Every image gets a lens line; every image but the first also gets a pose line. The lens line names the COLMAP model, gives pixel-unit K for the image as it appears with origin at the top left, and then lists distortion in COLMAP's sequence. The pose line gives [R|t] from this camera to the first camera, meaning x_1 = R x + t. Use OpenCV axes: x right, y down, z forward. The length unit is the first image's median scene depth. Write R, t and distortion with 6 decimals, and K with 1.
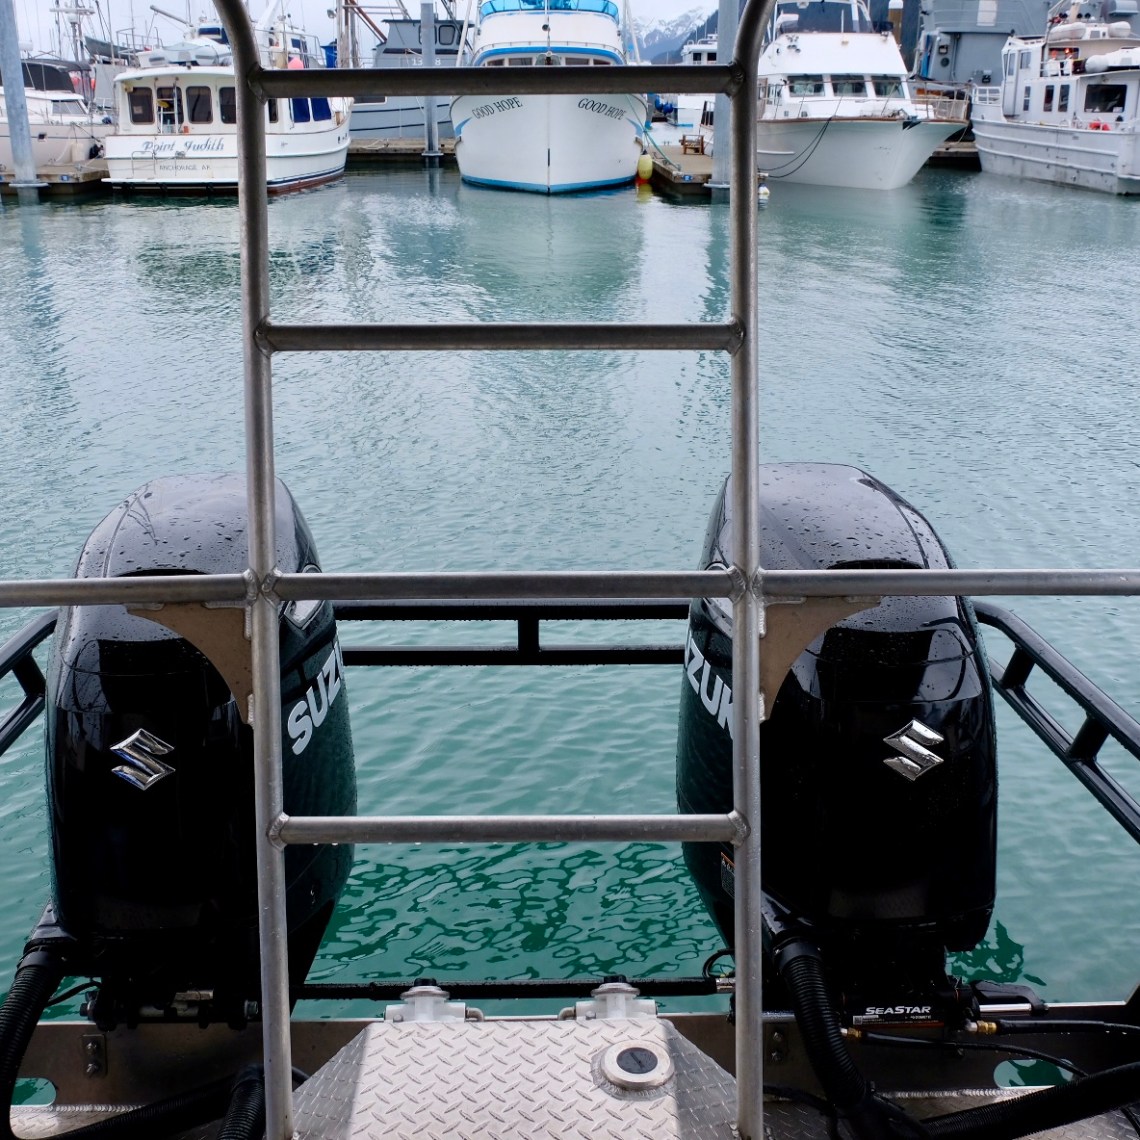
lens RADIAL K [[1291.6, 0, 570.0], [0, 1291.6, 570.0], [0, 0, 1]] dist [-0.007631, 0.003597]
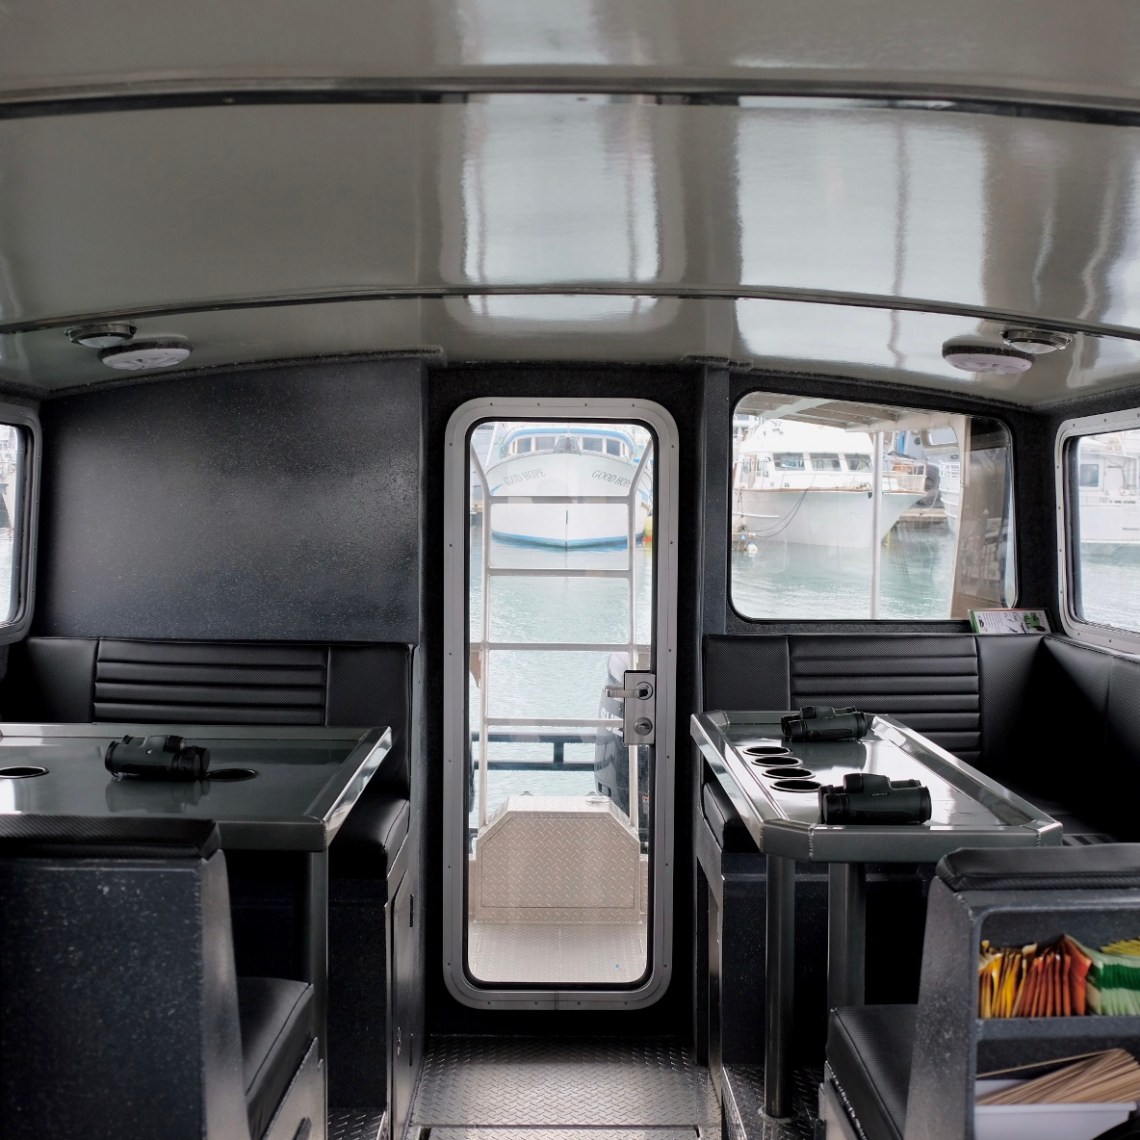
lens RADIAL K [[1291.6, 0, 570.0], [0, 1291.6, 570.0], [0, 0, 1]] dist [-0.007631, 0.003597]
pose [[0.999880, 0.009282, -0.012365, 0.000722], [-0.012239, 0.963862, -0.266120, 0.032173], [0.009448, 0.266239, 0.963861, -0.102001]]
